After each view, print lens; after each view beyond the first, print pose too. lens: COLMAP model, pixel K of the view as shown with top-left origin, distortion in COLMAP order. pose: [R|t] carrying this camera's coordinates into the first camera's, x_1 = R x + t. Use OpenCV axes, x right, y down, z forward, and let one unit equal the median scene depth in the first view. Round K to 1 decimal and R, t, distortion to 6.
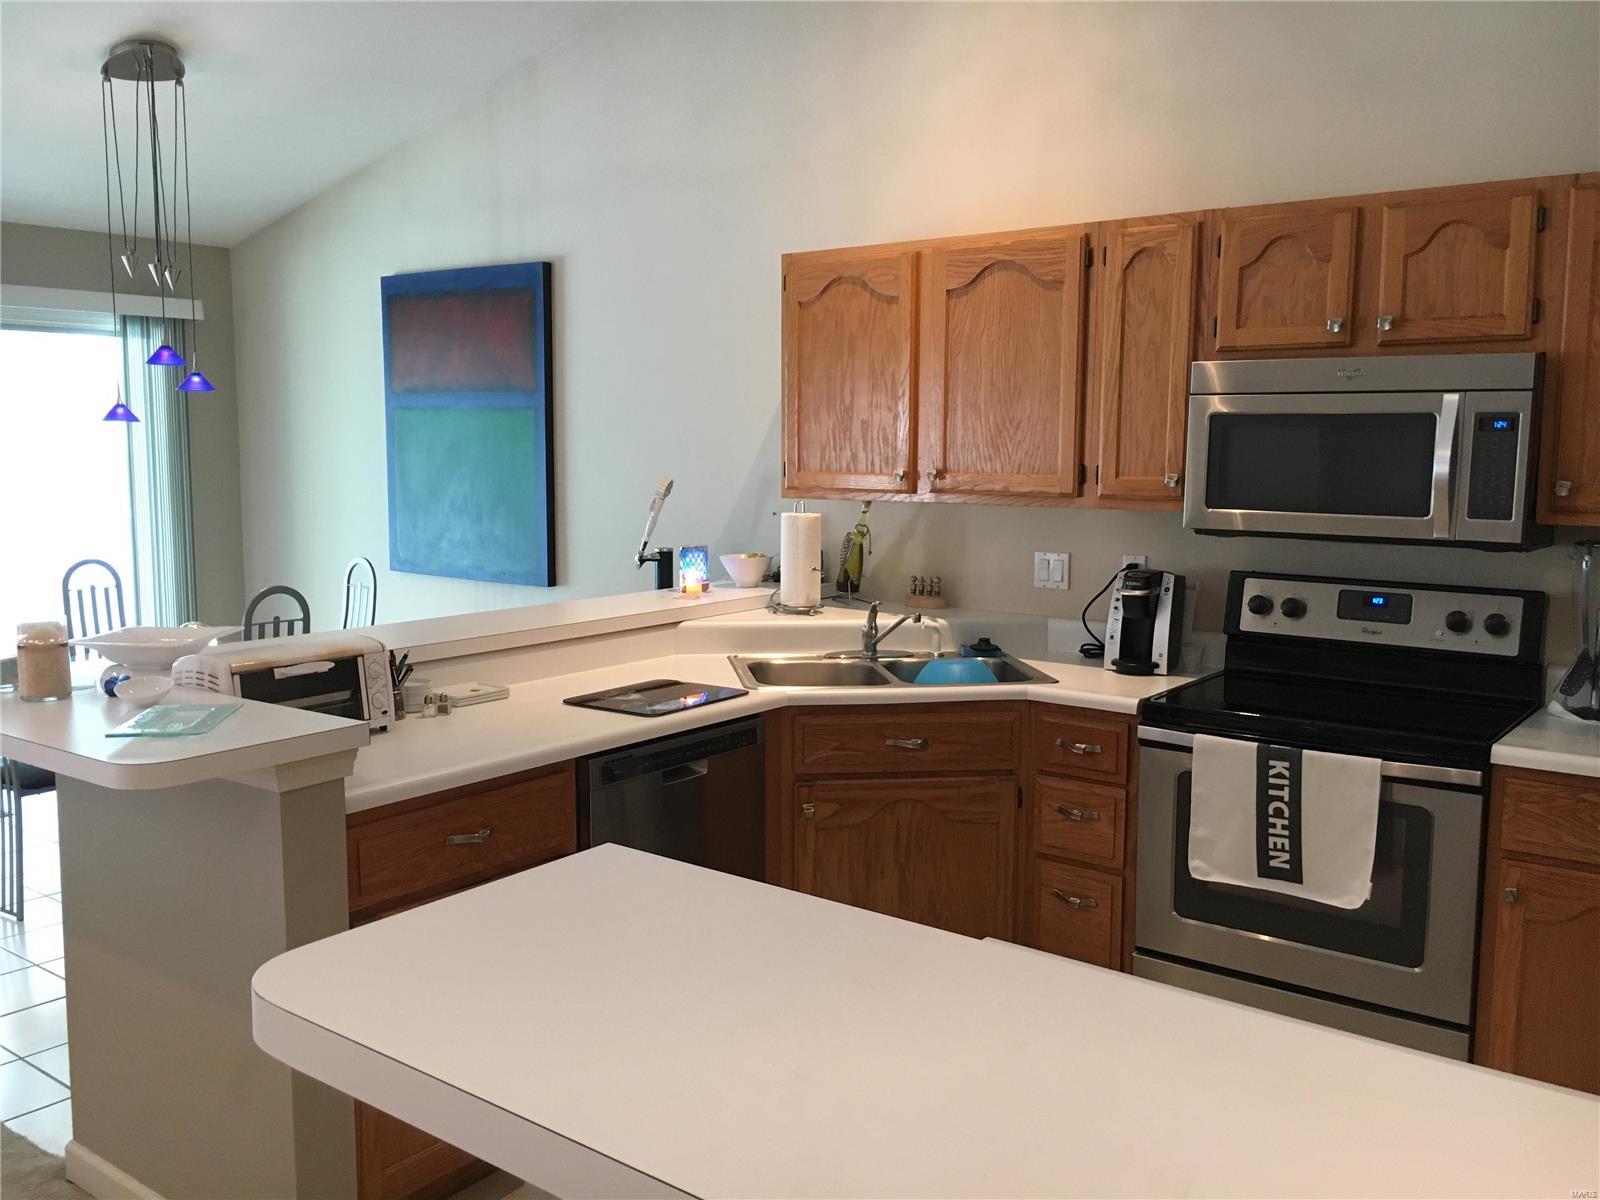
lens RADIAL K [[1371.2, 0, 803.0], [0, 1371.2, 593.5], [0, 0, 1]] dist [0.056239, -0.066682]
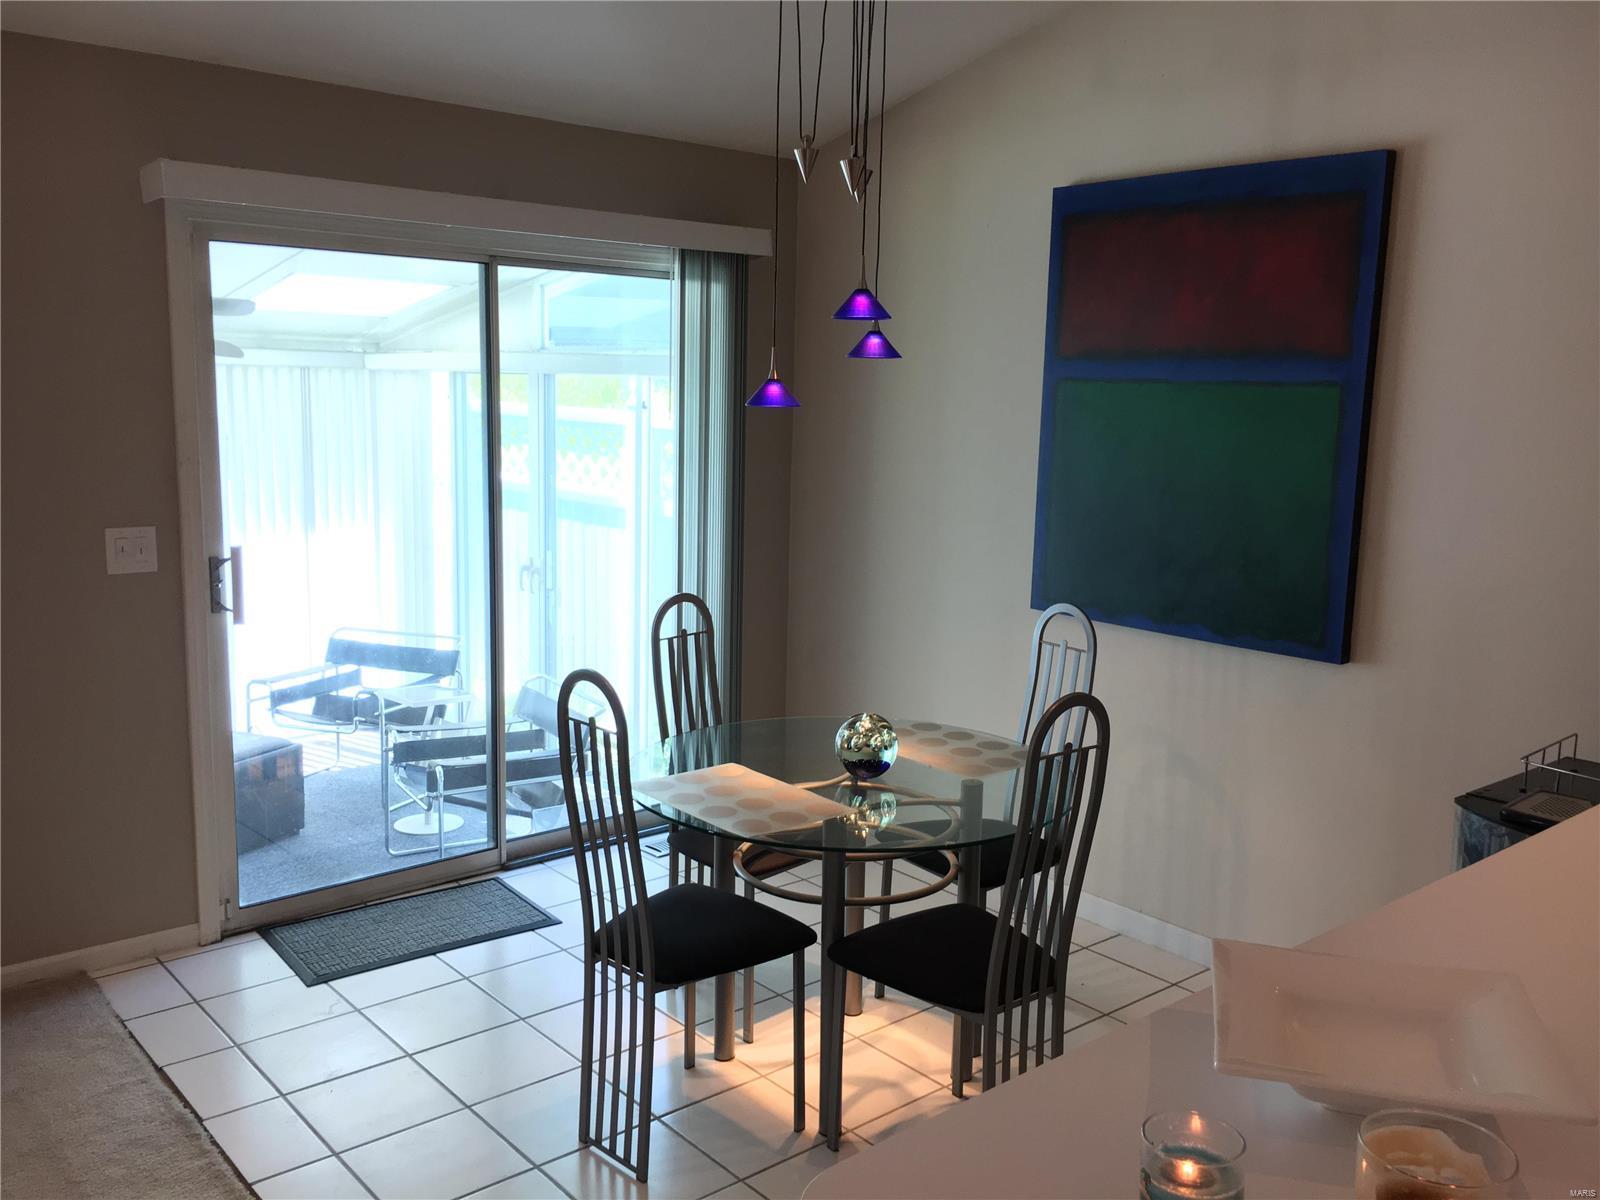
lens RADIAL K [[1371.2, 0, 793.8], [0, 1371.2, 596.4], [0, 0, 1]] dist [0.056239, -0.066682]
pose [[0.975870, 0.046744, -0.213288, -0.408569], [-0.038810, 0.998395, 0.041237, -0.072753], [0.214874, -0.031964, 0.976119, 0.435345]]
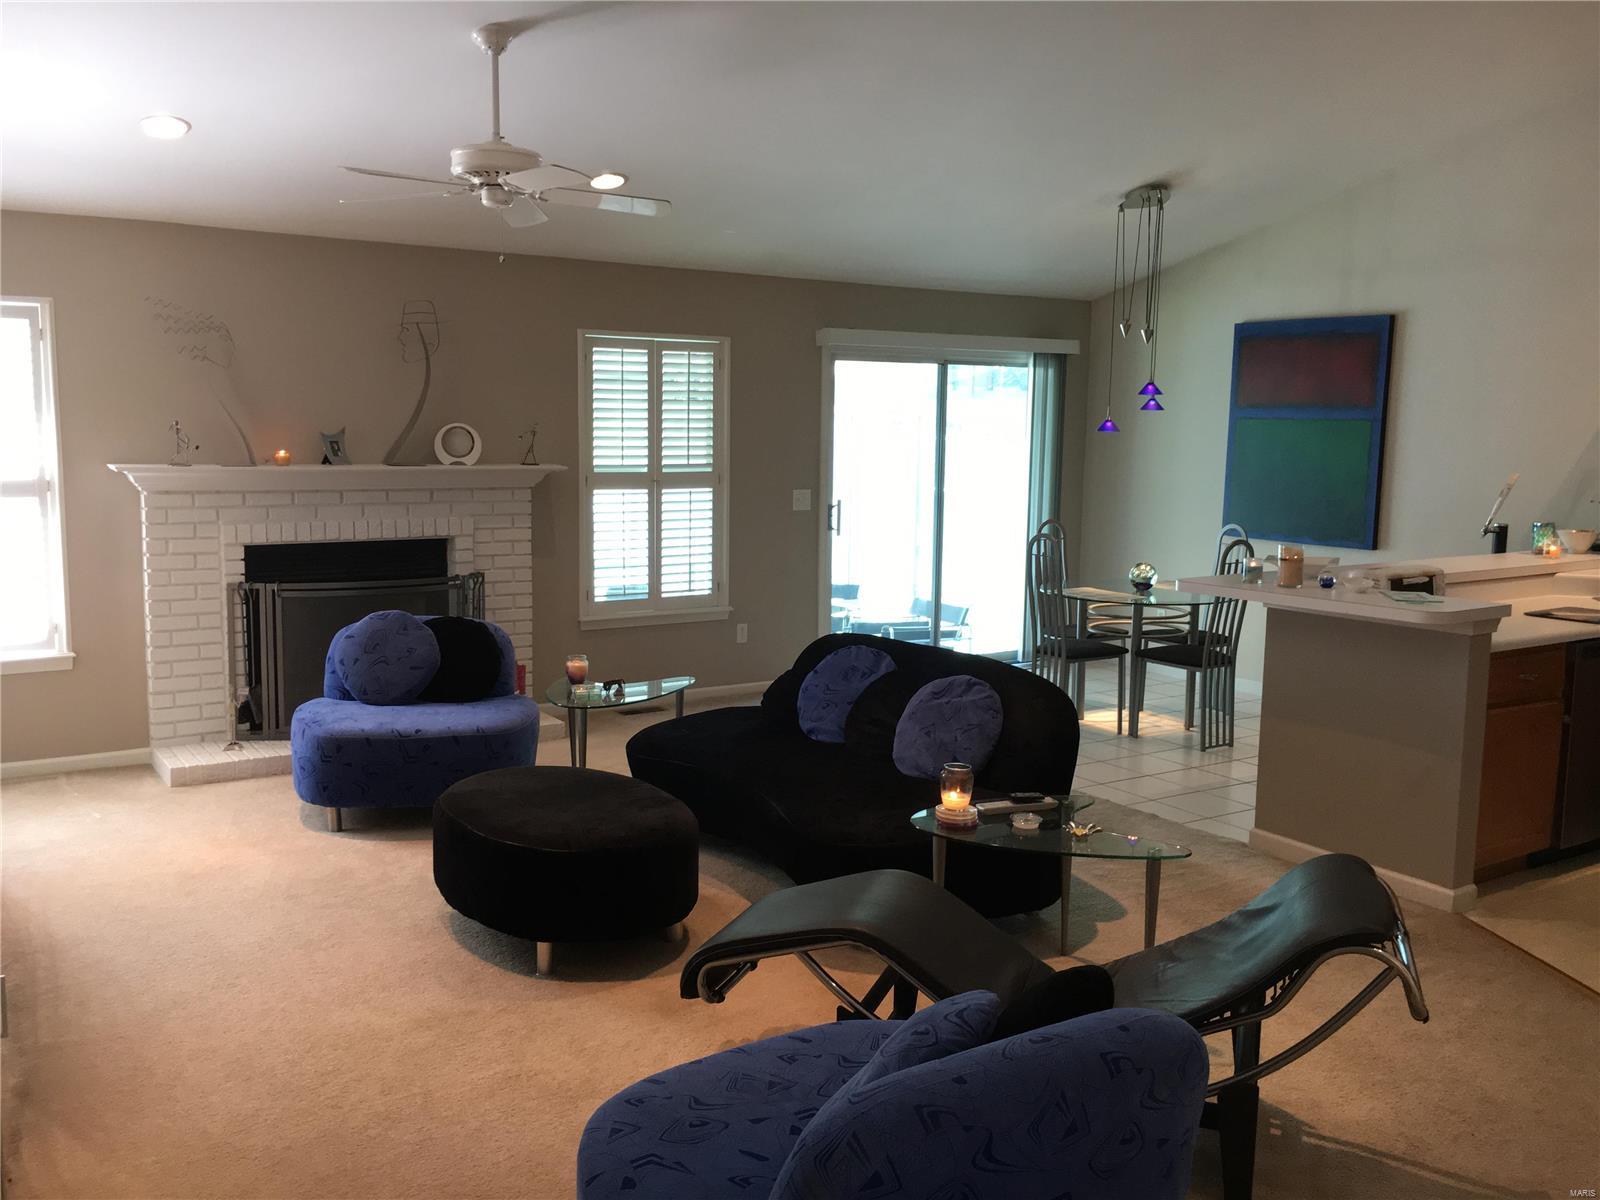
lens RADIAL K [[1371.2, 0, 792.3], [0, 1371.2, 596.0], [0, 0, 1]] dist [0.056239, -0.066682]
pose [[0.939813, 0.050062, -0.338003, -0.356811], [-0.045531, 0.998735, 0.021326, 0.051272], [0.338643, -0.004653, 0.940903, -0.673916]]
